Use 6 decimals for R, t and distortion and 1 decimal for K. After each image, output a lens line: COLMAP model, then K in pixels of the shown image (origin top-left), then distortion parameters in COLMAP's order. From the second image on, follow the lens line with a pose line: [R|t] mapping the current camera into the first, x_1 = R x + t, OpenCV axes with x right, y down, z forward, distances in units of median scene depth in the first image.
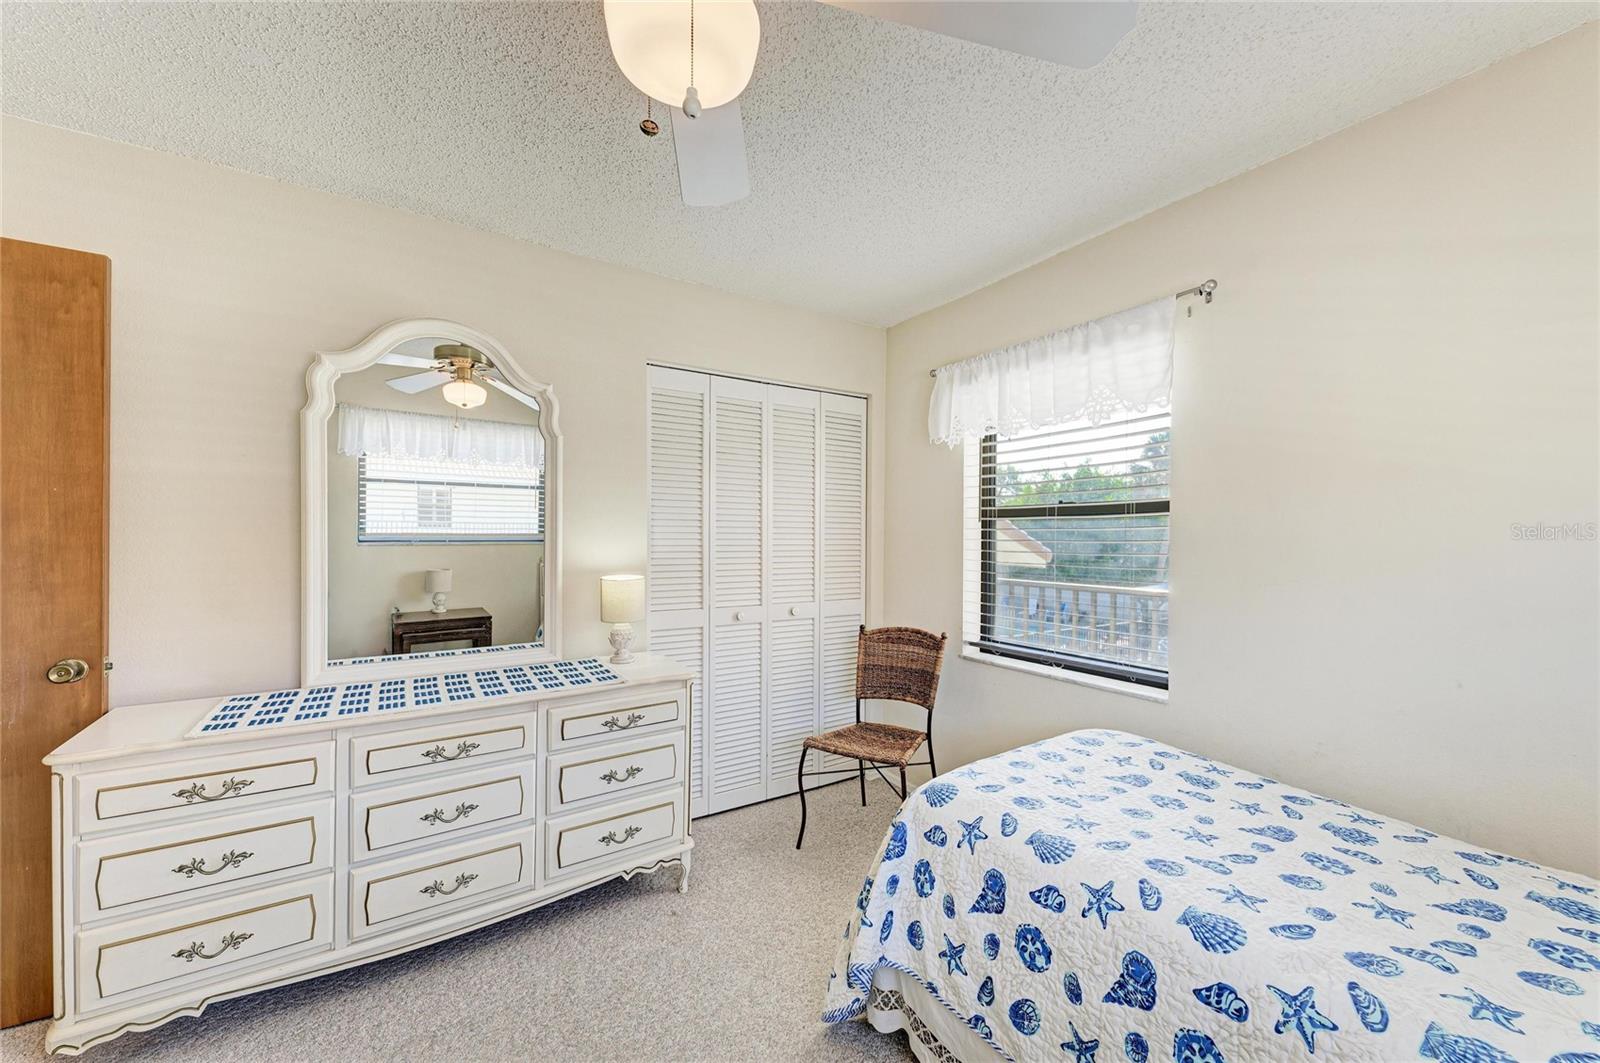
lens RADIAL K [[619.1, 0, 807.2], [0, 619.1, 540.3], [0, 0, 1]] dist [0.015063, -0.004855]
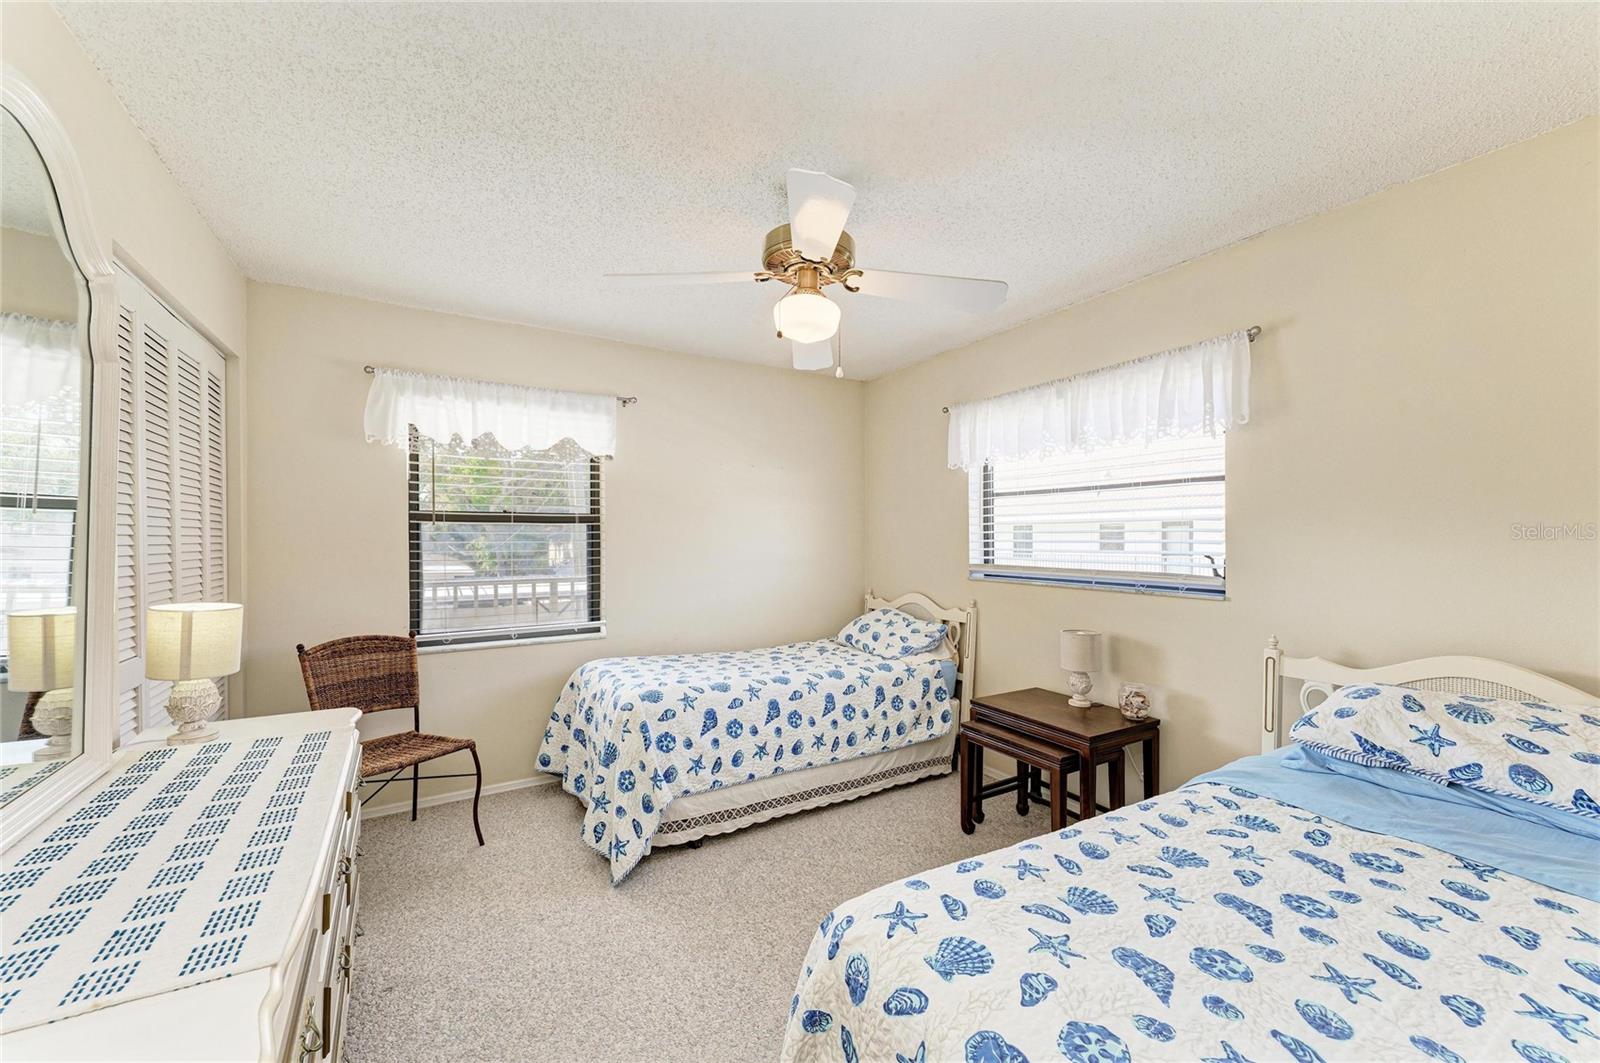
lens RADIAL K [[619.1, 0, 807.2], [0, 619.1, 540.3], [0, 0, 1]] dist [0.015063, -0.004855]
pose [[0.021476, -0.009682, 0.999722, -0.867843], [0.008602, 0.999918, 0.009500, -0.008006], [-0.999732, 0.008396, 0.021557, 0.341650]]
